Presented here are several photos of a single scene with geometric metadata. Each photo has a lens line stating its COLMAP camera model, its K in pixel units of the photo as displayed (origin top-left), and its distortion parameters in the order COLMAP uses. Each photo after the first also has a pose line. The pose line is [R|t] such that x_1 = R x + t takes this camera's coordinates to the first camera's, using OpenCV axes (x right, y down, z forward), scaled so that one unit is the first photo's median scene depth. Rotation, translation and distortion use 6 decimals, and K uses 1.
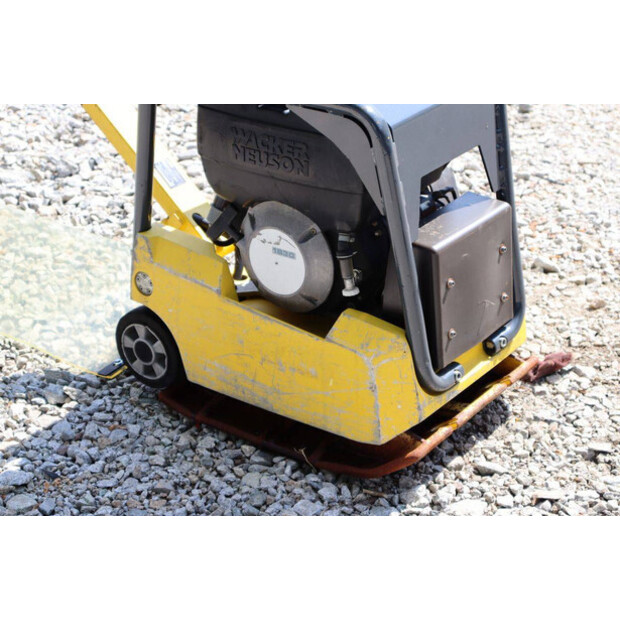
lens RADIAL K [[1421.1, 0, 310.0], [0, 1421.1, 310.0], [0, 0, 1]] dist [0.351723, 0.884332]
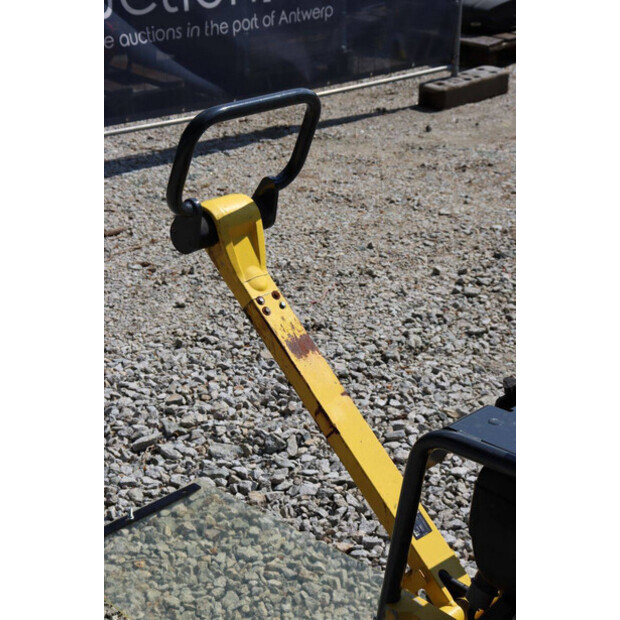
lens RADIAL K [[1246.0, 0, 310.0], [0, 1246.0, 310.0], [0, 0, 1]] dist [0.309305, 0.189084]
pose [[0.994358, 0.071990, -0.077907, -0.117322], [-0.079094, 0.992583, -0.092317, -0.157014], [0.070684, 0.097958, 0.992677, 0.188704]]
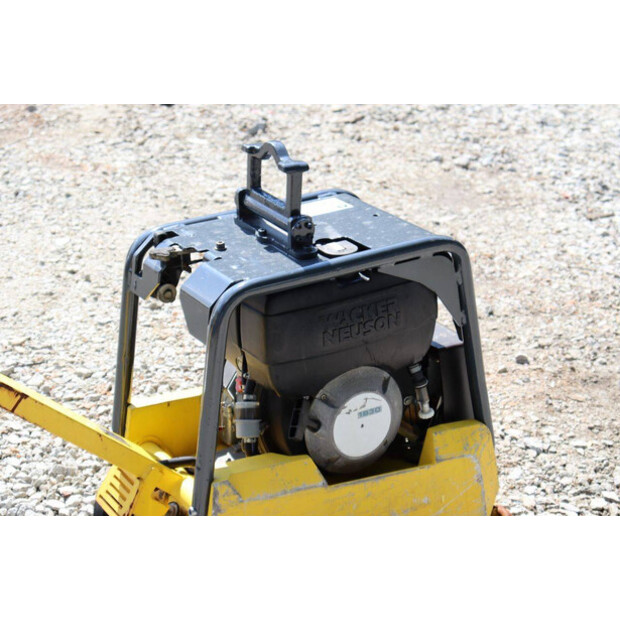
lens RADIAL K [[1421.1, 0, 310.0], [0, 1421.1, 310.0], [0, 0, 1]] dist [0.351723, 0.884332]
pose [[0.393538, -0.333028, 0.856866, -0.834059], [0.431924, 0.889776, 0.147446, -0.257435], [-0.811523, 0.312075, 0.494004, 0.459263]]
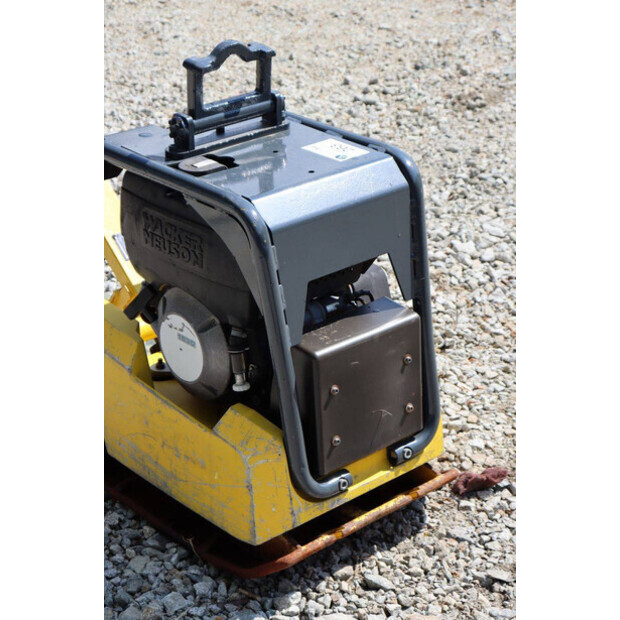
lens RADIAL K [[1421.1, 0, 310.0], [0, 1421.1, 310.0], [0, 0, 1]] dist [0.351723, 0.884332]
pose [[0.979053, 0.101149, -0.176704, 0.223109], [-0.105108, 0.994374, -0.013169, -0.052765], [0.174378, 0.031467, 0.984176, 0.025757]]
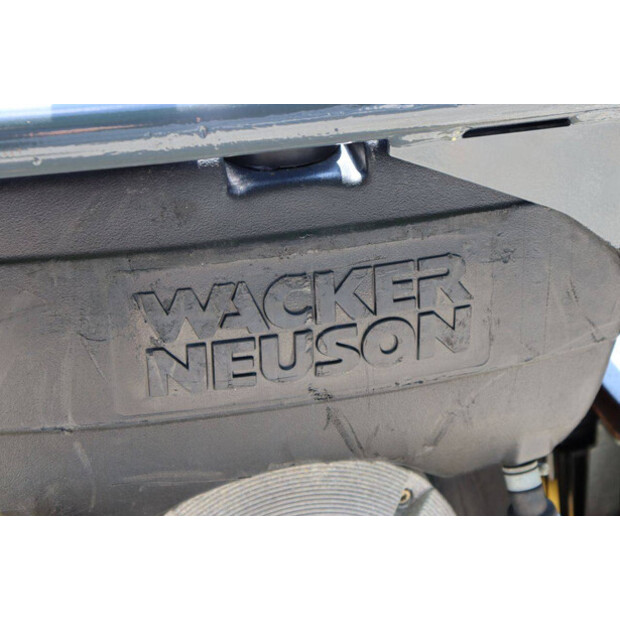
lens RADIAL K [[1421.1, 0, 310.0], [0, 1421.1, 310.0], [0, 0, 1]] dist [0.351723, 0.884332]
pose [[0.635914, -0.371385, 0.676526, -0.198405], [0.322784, 0.924235, 0.203960, -0.154035], [-0.701016, 0.088671, 0.707611, 0.712047]]
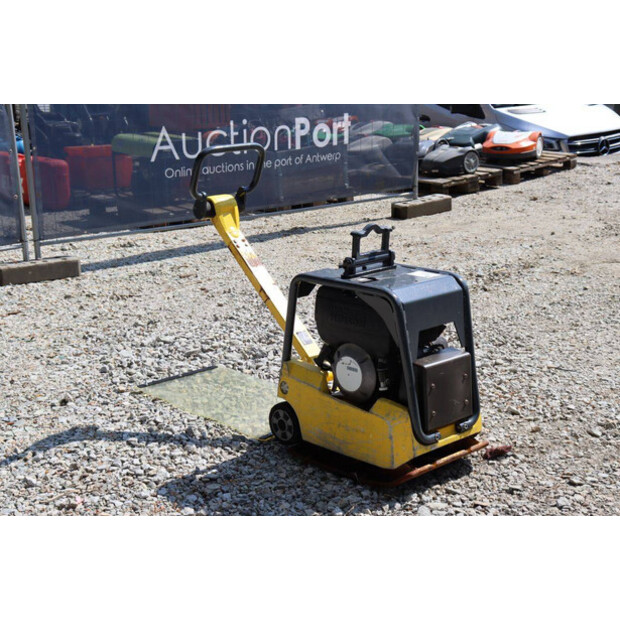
lens RADIAL K [[1044.2, 0, 310.3], [0, 1044.2, 319.1], [0, 0, 1]] dist [0.168885, 0.049652]
pose [[0.986663, 0.051474, -0.154423, 0.133940], [-0.084080, 0.973488, -0.212724, 0.190504], [0.139379, 0.222871, 0.964833, -0.394015]]
